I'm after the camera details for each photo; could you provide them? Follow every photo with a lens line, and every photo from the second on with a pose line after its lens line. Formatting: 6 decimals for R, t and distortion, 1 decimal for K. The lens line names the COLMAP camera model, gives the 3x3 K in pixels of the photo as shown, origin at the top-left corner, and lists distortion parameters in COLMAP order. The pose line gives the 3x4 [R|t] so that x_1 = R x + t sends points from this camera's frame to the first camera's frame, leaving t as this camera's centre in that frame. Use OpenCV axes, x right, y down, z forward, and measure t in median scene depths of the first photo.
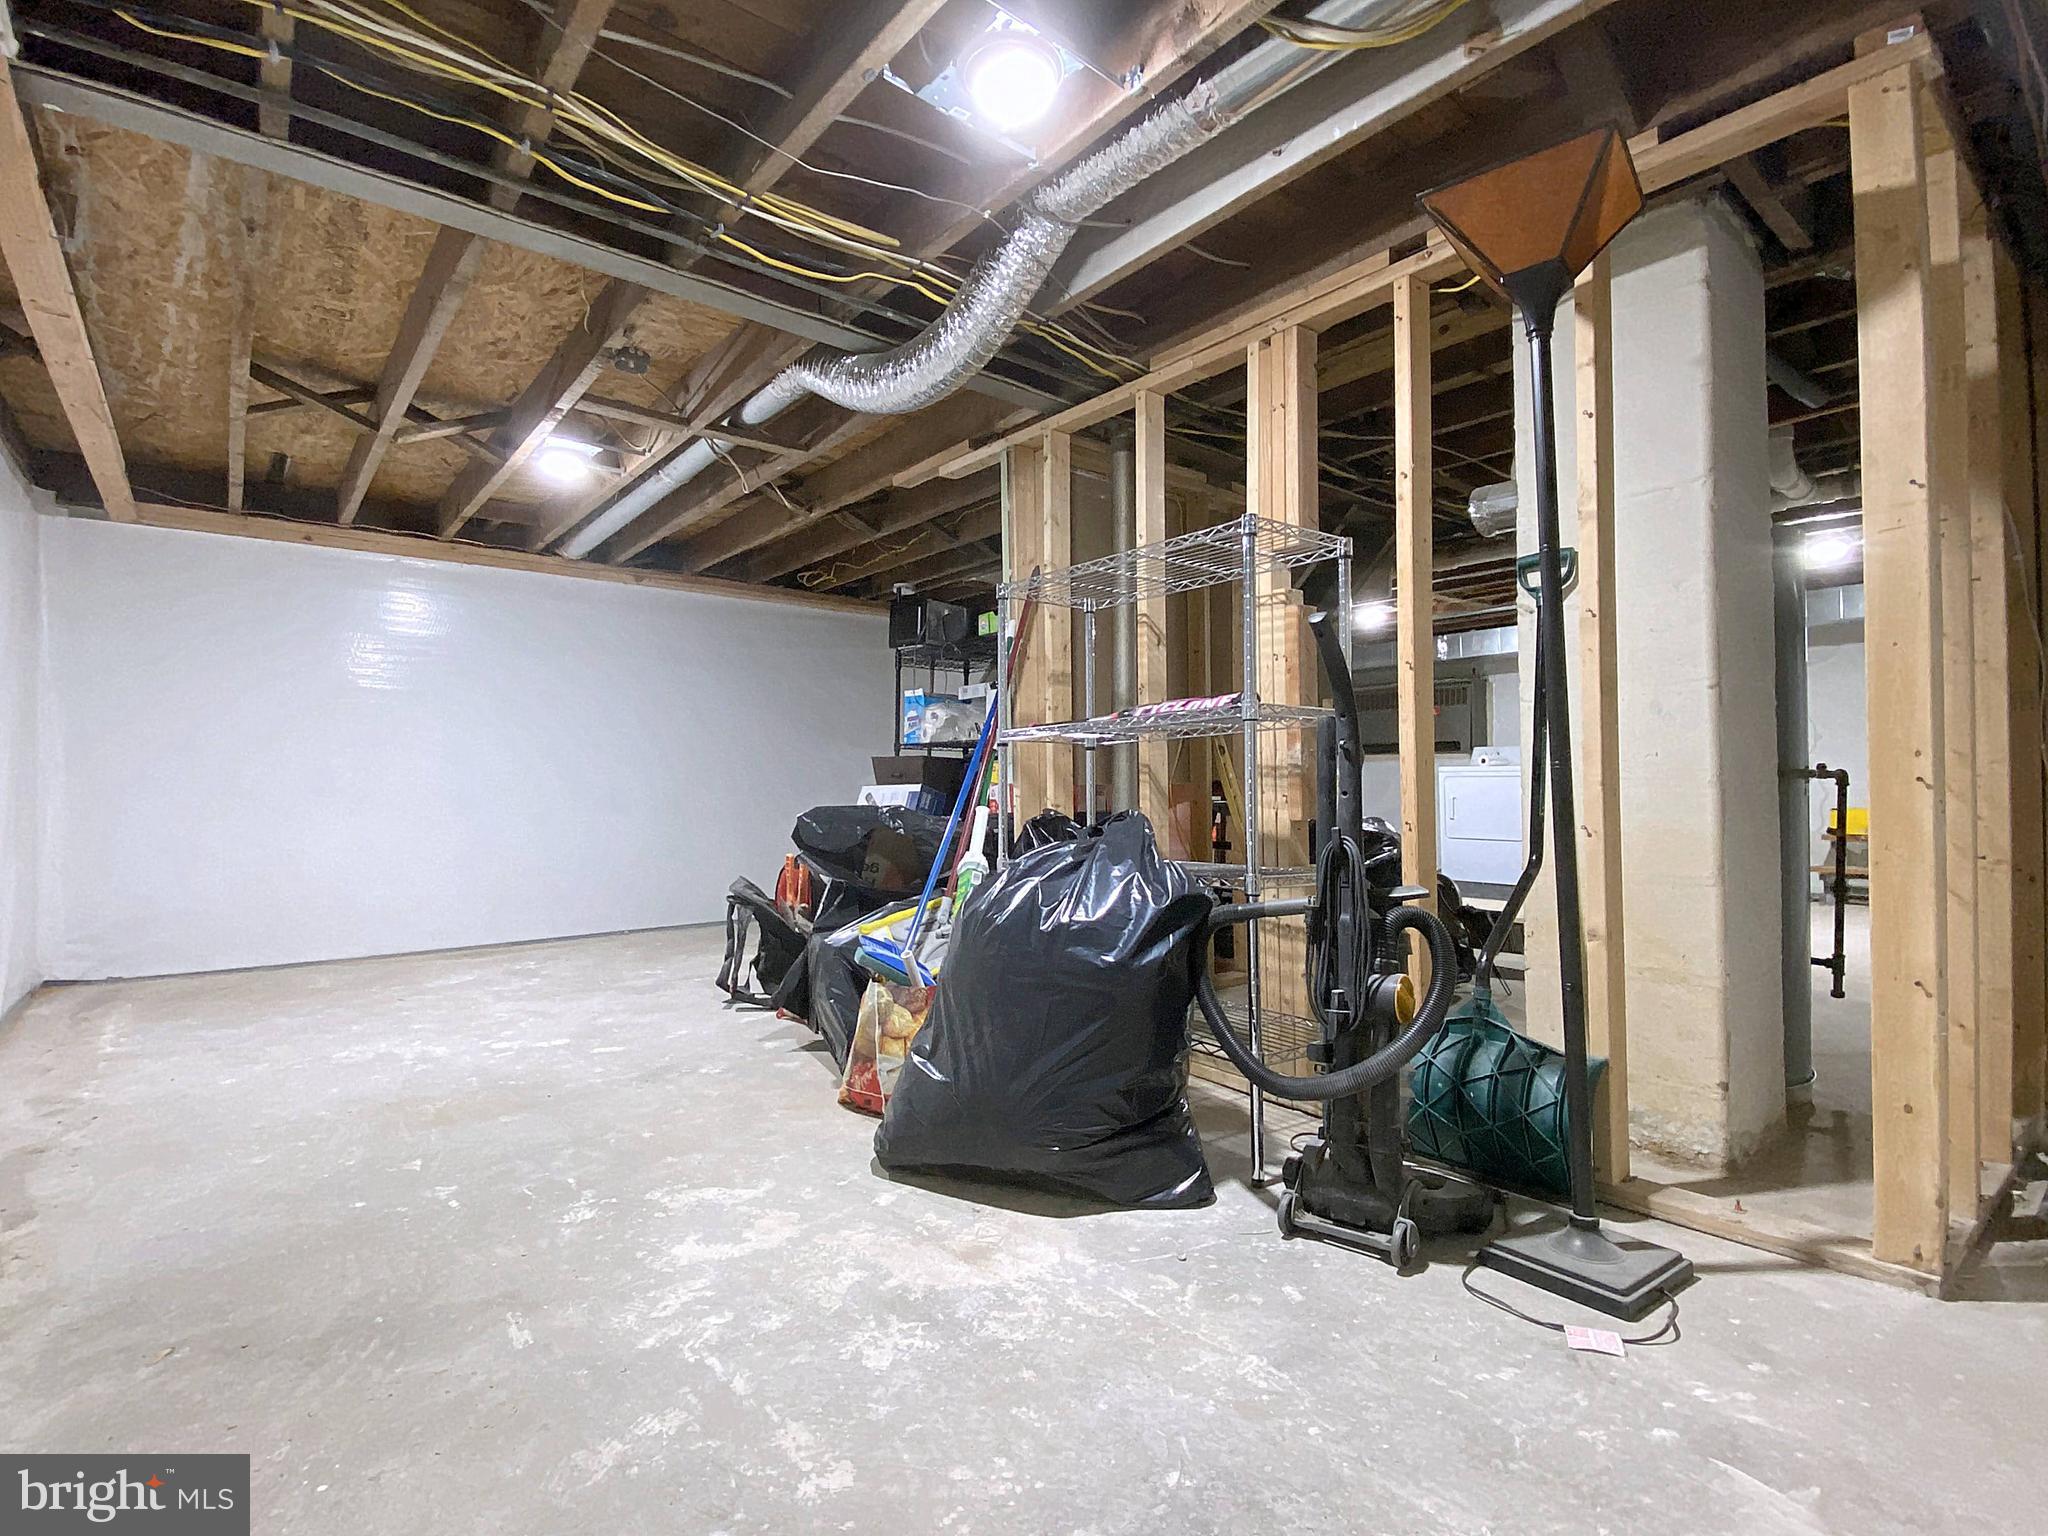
lens RADIAL K [[1011.7, 0, 1014.1], [0, 1011.7, 762.7], [0, 0, 1]] dist [0.029486, -0.027442]
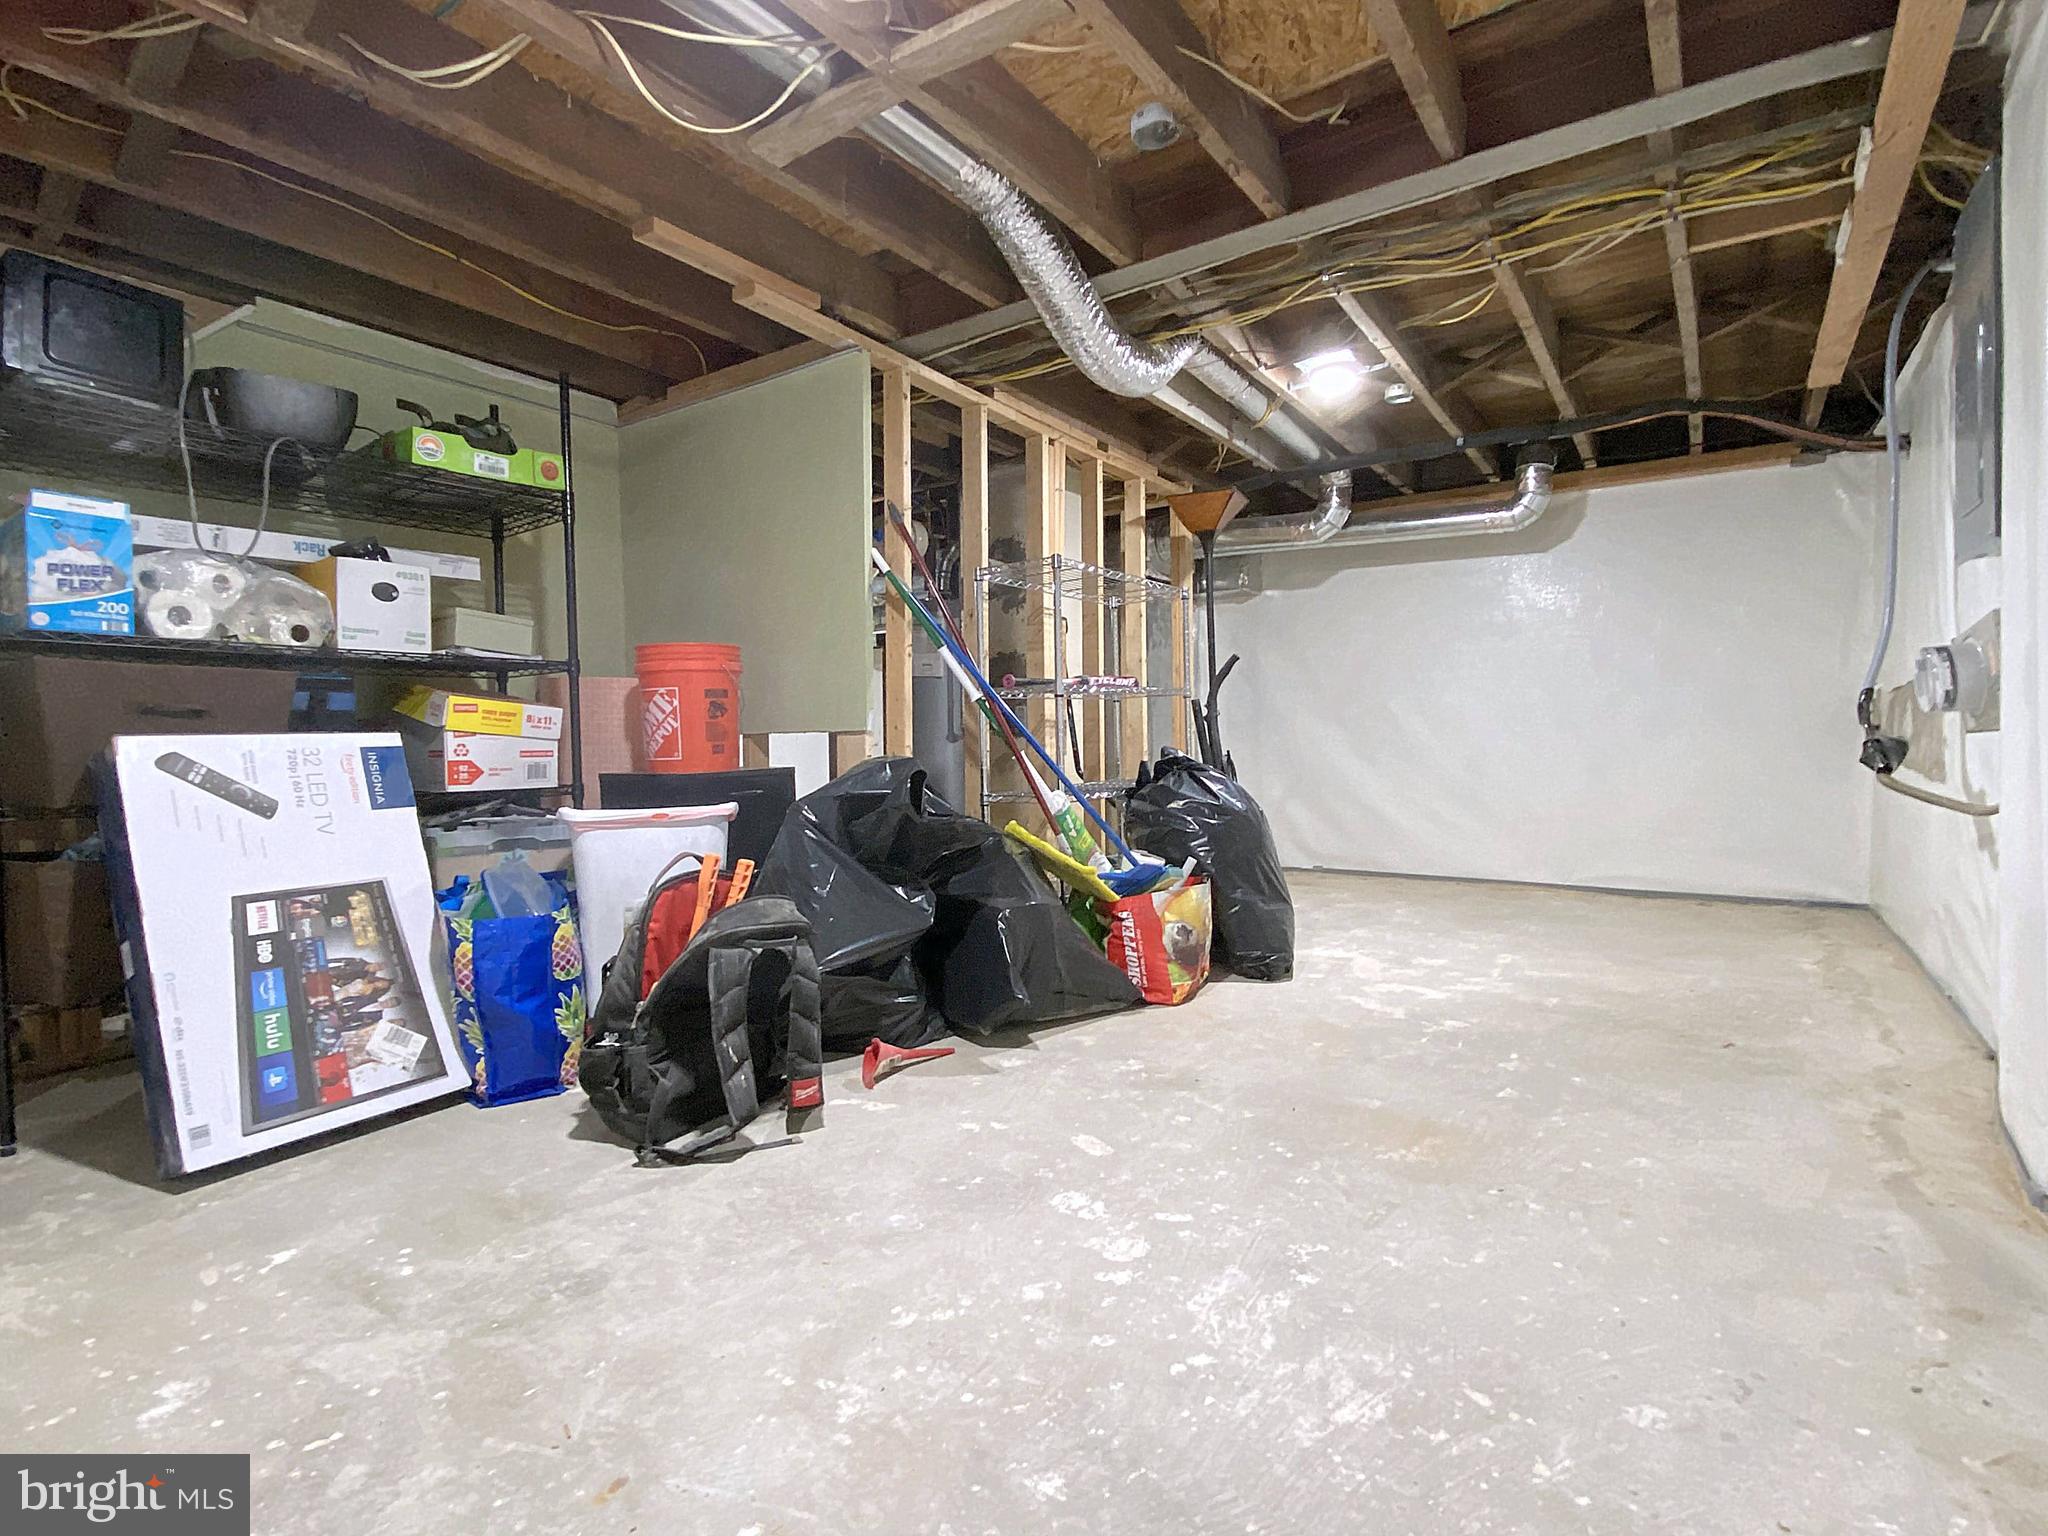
lens RADIAL K [[1011.0, 0, 1031.6], [0, 1011.0, 757.4], [0, 0, 1]] dist [0.056593, -0.056194]
pose [[-0.312349, -0.007285, 0.949940, -1.178284], [-0.007046, 0.999961, 0.005352, 0.051876], [-0.949941, -0.005021, -0.312388, 1.485251]]
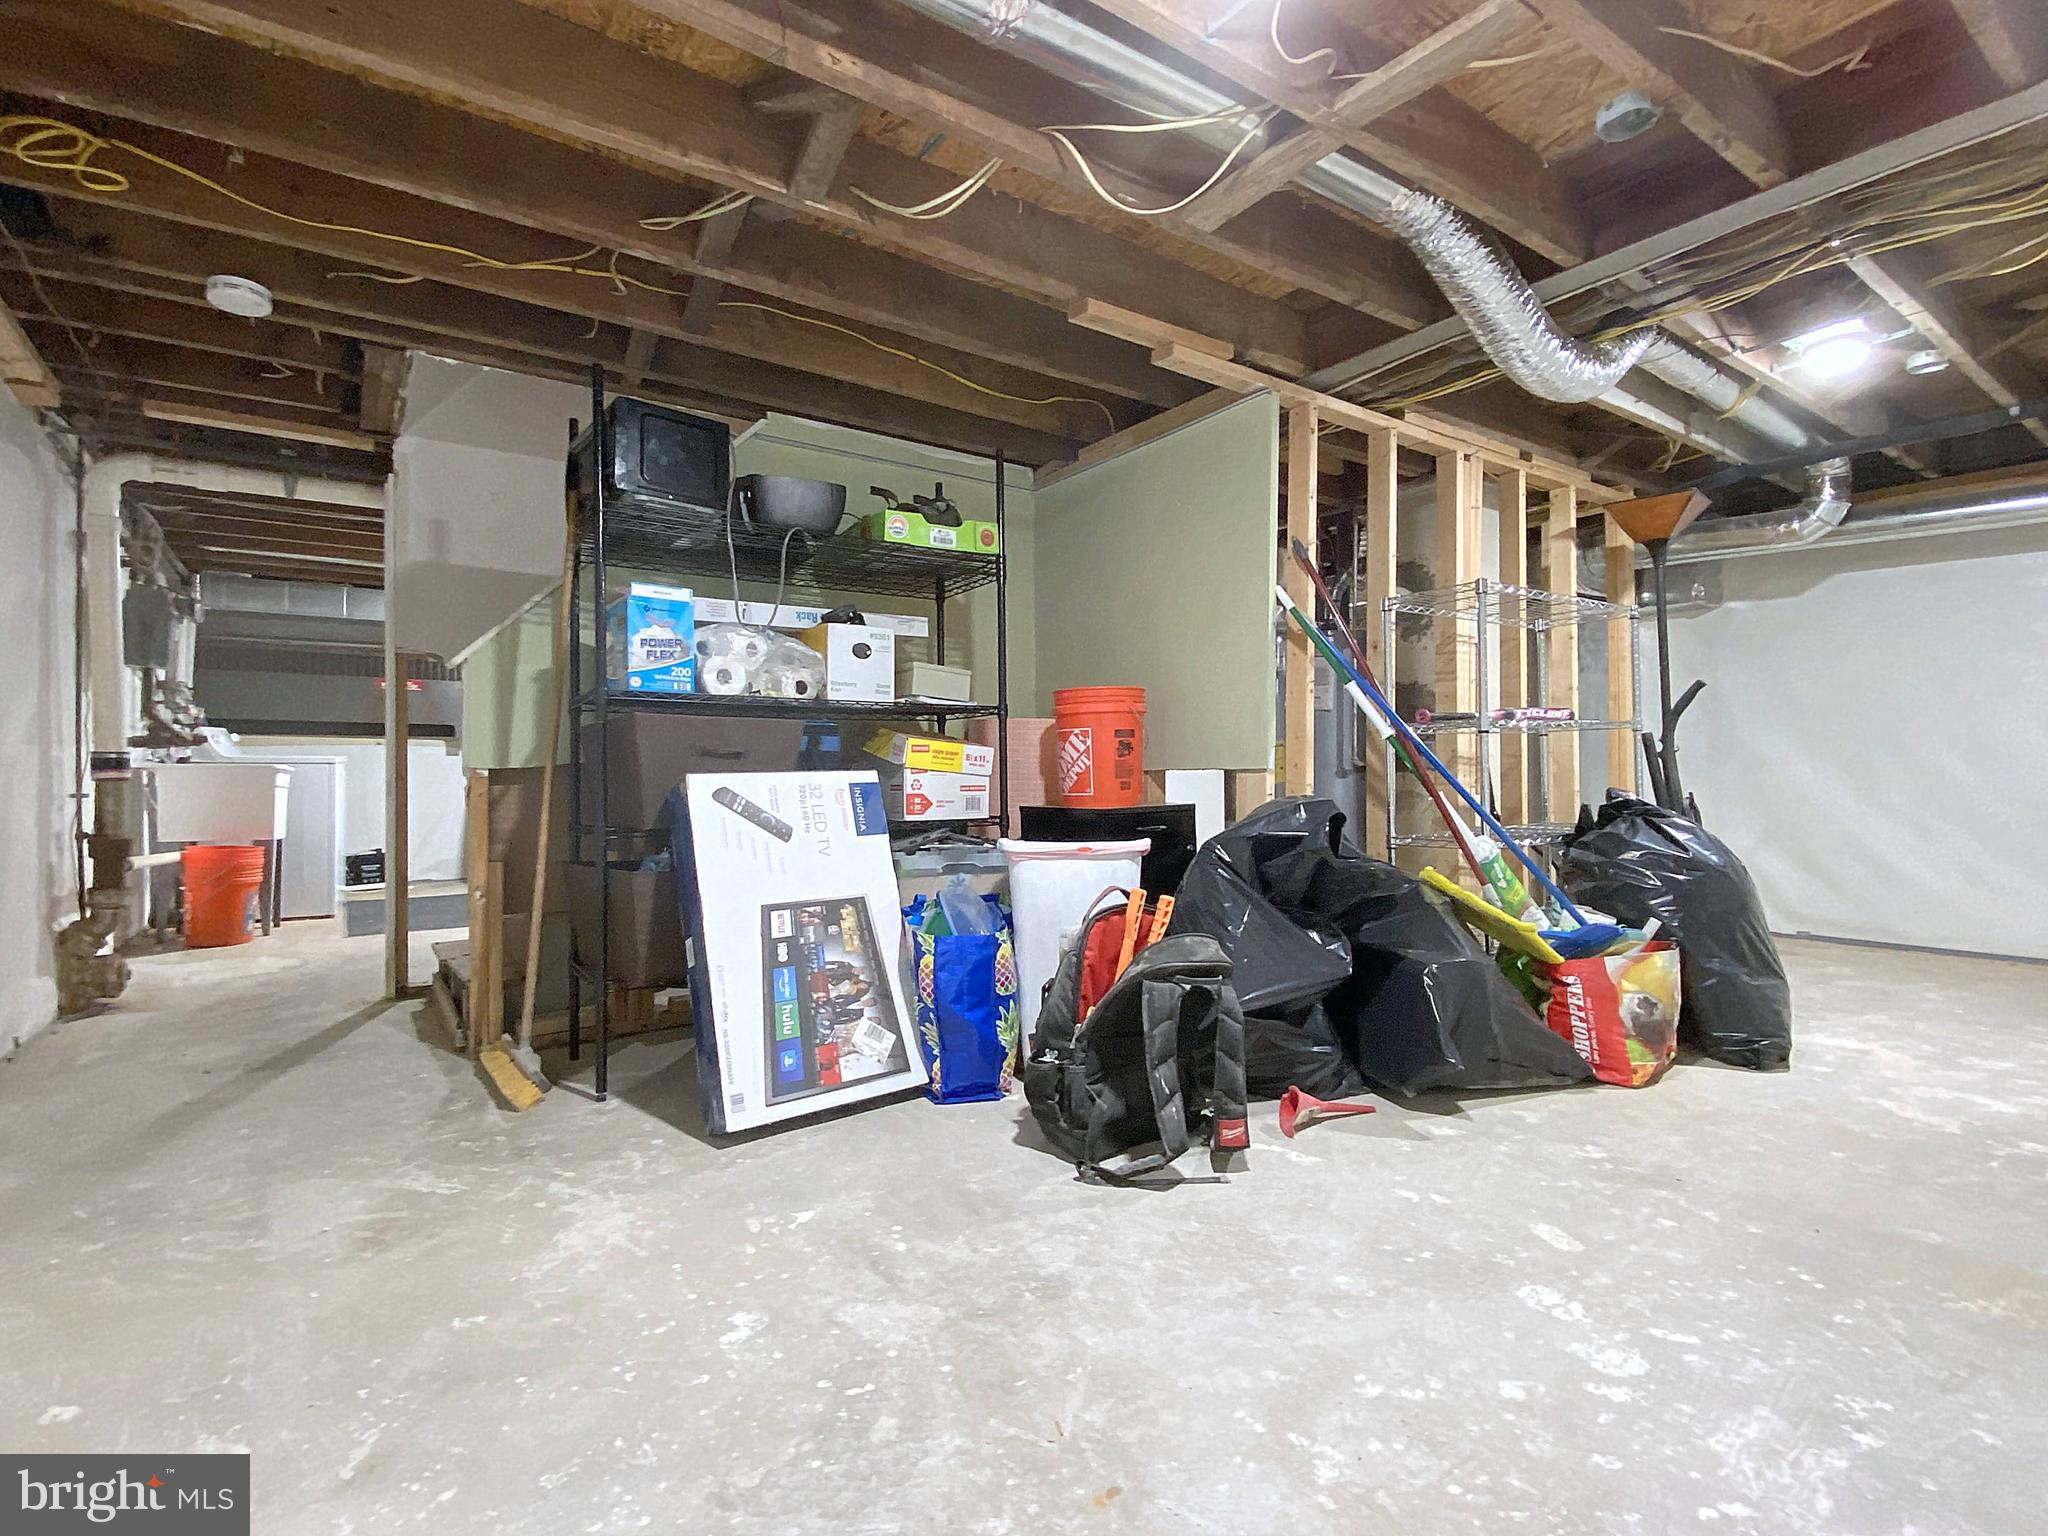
lens RADIAL K [[1008.5, 0, 1022.6], [0, 1008.5, 759.6], [0, 0, 1]] dist [0.053121, -0.054931]
pose [[0.049624, 0.019806, 0.998572, -1.182129], [-0.018410, 0.999652, -0.018913, 0.043834], [-0.998598, -0.017445, 0.049971, 1.531469]]
